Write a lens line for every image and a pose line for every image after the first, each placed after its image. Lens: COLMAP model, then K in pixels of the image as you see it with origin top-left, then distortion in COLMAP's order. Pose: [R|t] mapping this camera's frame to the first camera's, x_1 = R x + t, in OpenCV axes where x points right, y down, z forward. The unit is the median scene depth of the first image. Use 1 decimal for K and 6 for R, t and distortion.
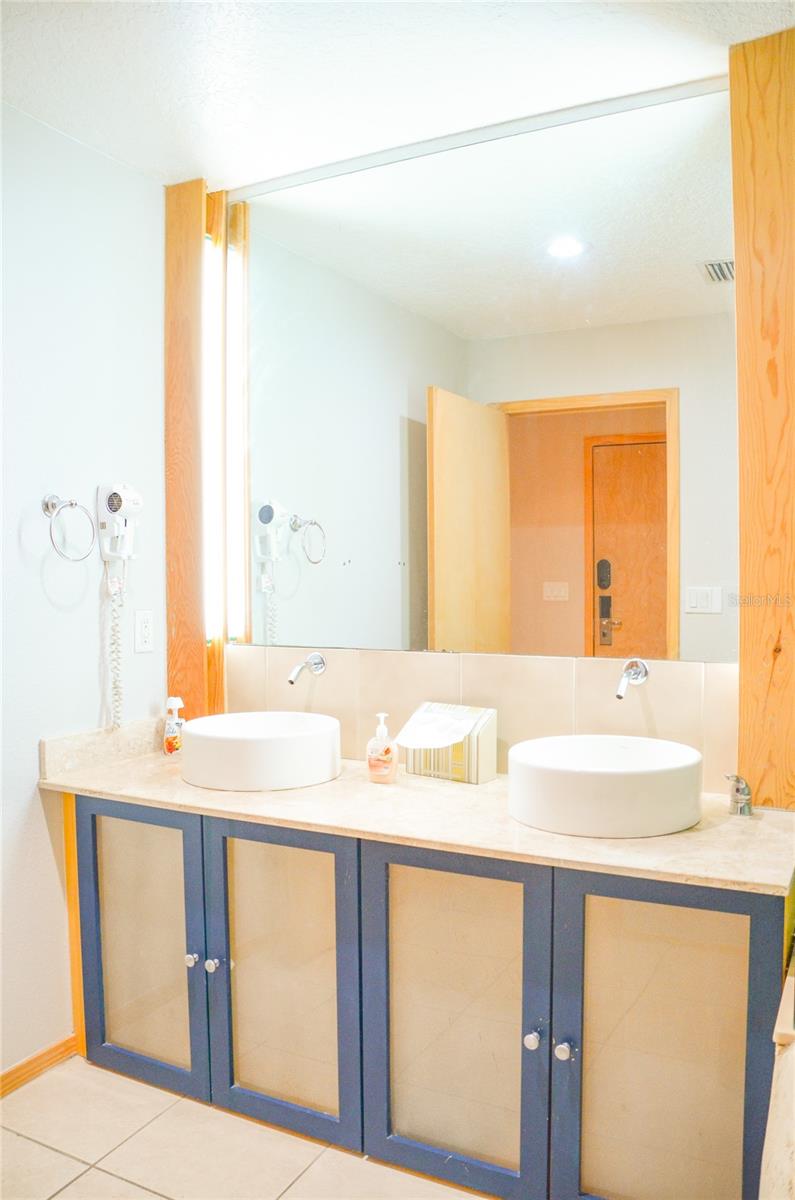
lens RADIAL K [[952.2, 0, 404.1], [0, 952.2, 598.2], [0, 0, 1]] dist [-0.157118, 0.103261]
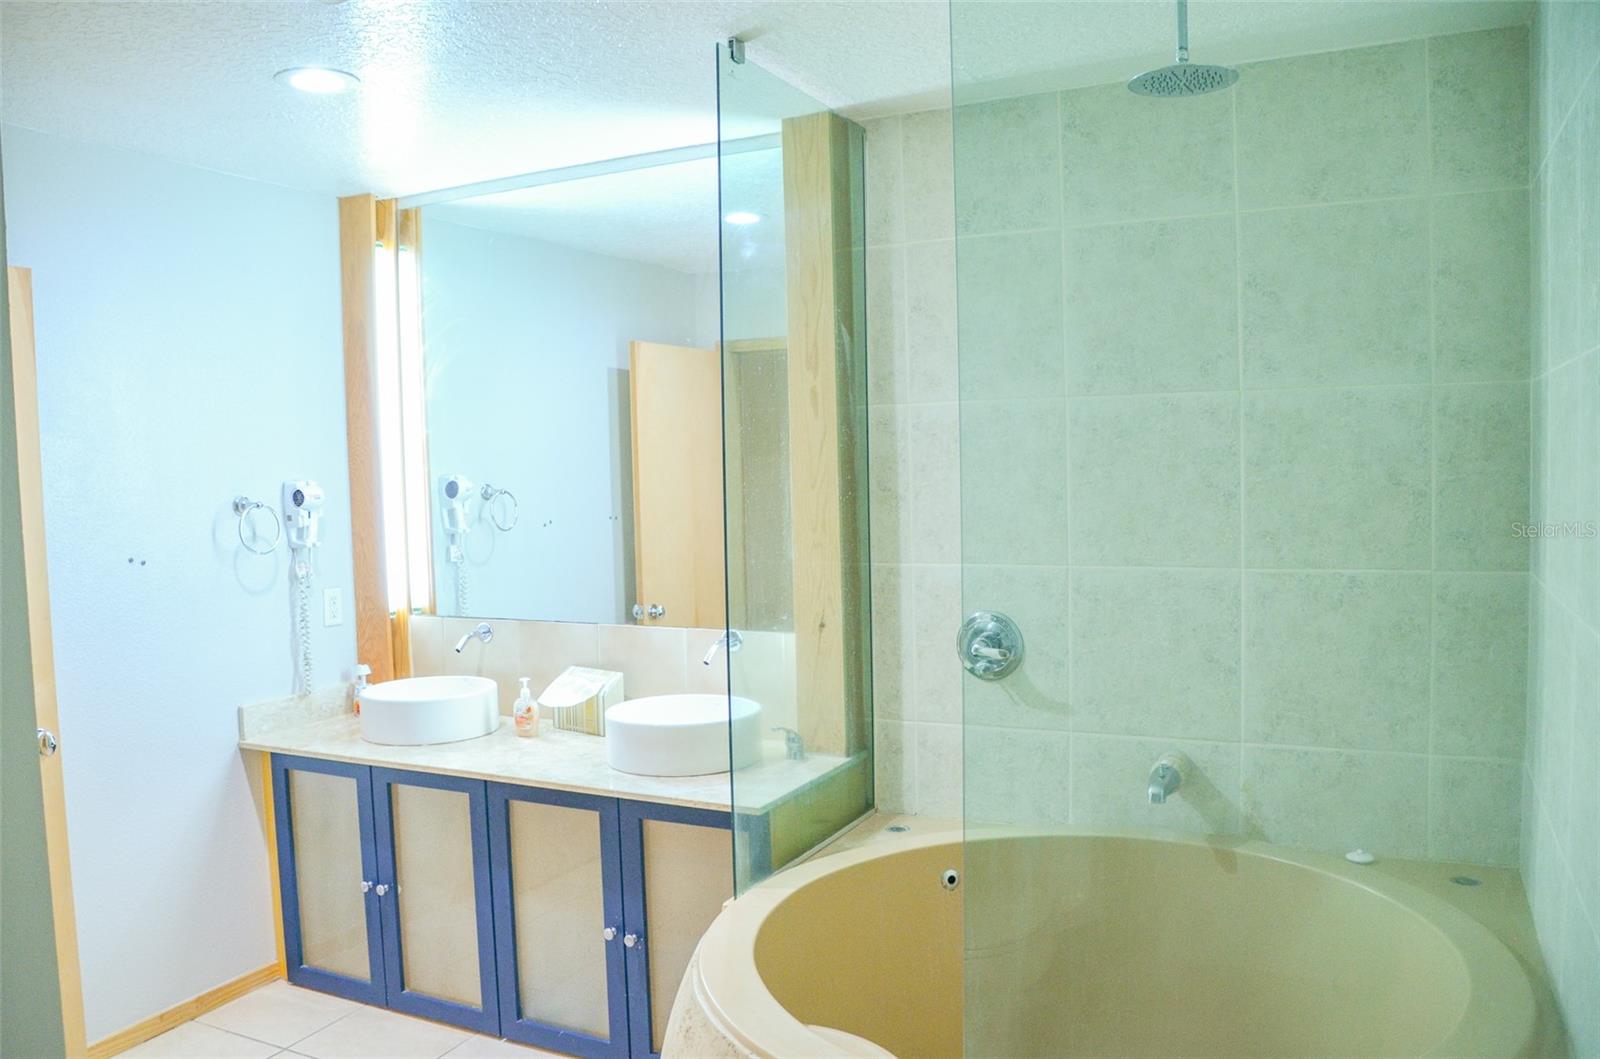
lens RADIAL K [[1269.6, 0, 802.0], [0, 1269.6, 531.3], [0, 0, 1]] dist [-0.157118, 0.103261]
pose [[0.999560, -0.021744, 0.020151, 0.290243], [0.021168, 0.999373, 0.028387, -0.096816], [-0.020755, -0.027948, 0.999394, -0.557295]]
